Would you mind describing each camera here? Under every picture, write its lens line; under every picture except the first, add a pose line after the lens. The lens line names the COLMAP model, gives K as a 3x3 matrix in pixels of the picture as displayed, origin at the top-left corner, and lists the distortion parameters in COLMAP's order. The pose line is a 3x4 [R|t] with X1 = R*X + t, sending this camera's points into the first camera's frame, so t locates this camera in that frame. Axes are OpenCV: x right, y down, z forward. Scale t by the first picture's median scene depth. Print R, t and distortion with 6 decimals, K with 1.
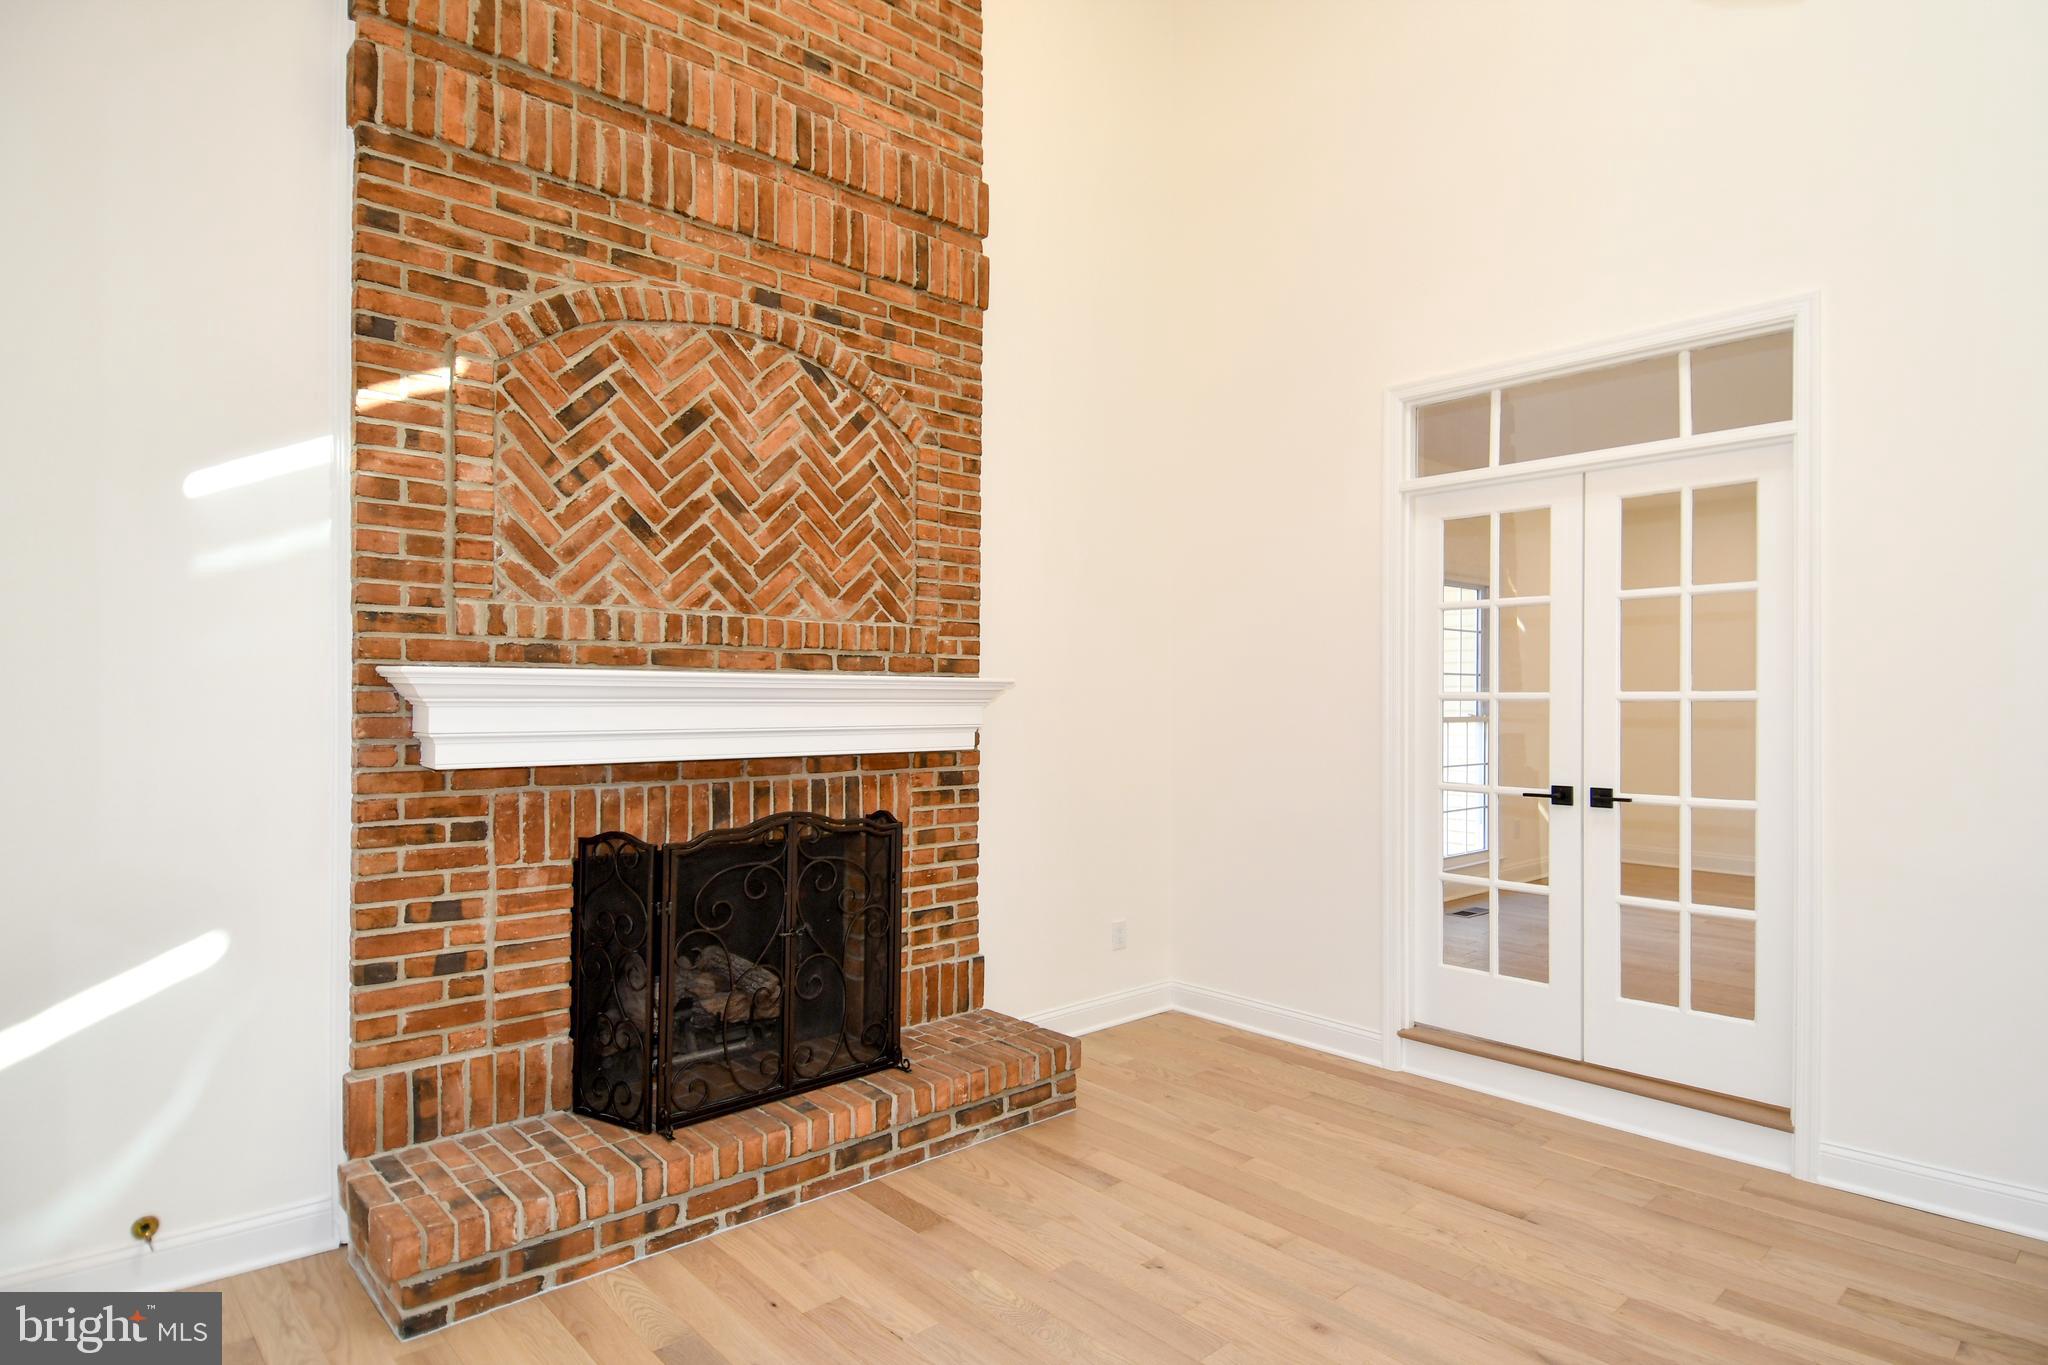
lens RADIAL K [[1099.9, 0, 1091.1], [0, 1099.9, 675.1], [0, 0, 1]] dist [0.032616, -0.030065]
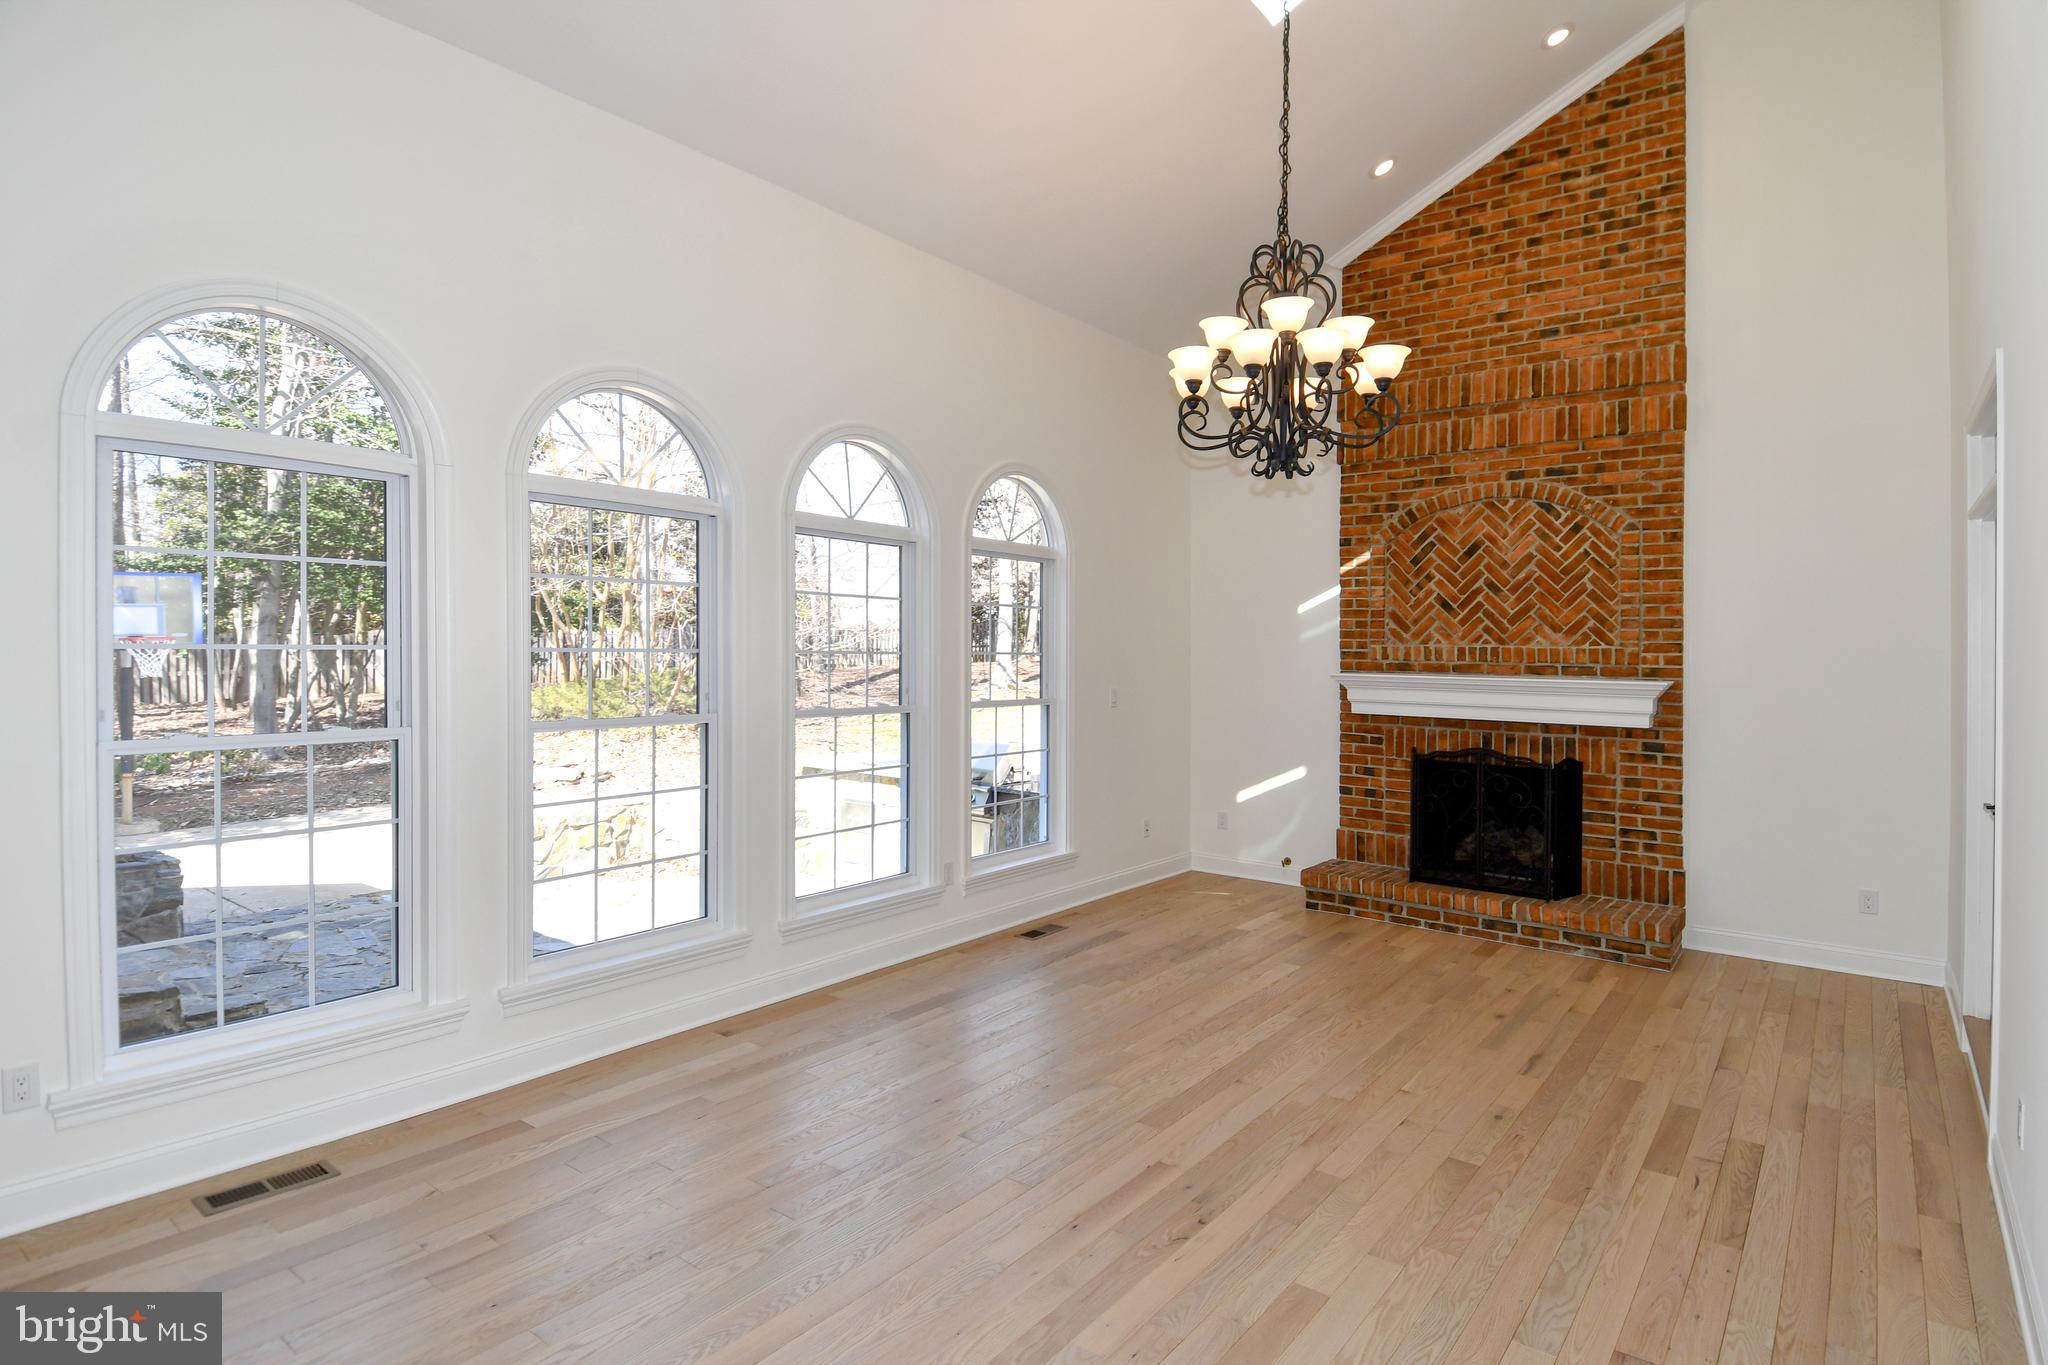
lens RADIAL K [[1099.9, 0, 1006.5], [0, 1099.9, 667.1], [0, 0, 1]] dist [0.032616, -0.030065]
pose [[0.102666, 0.004090, -0.994707, 1.530957], [-0.002180, 0.999990, 0.003886, -0.023556], [0.994713, 0.001769, 0.102674, -0.047083]]
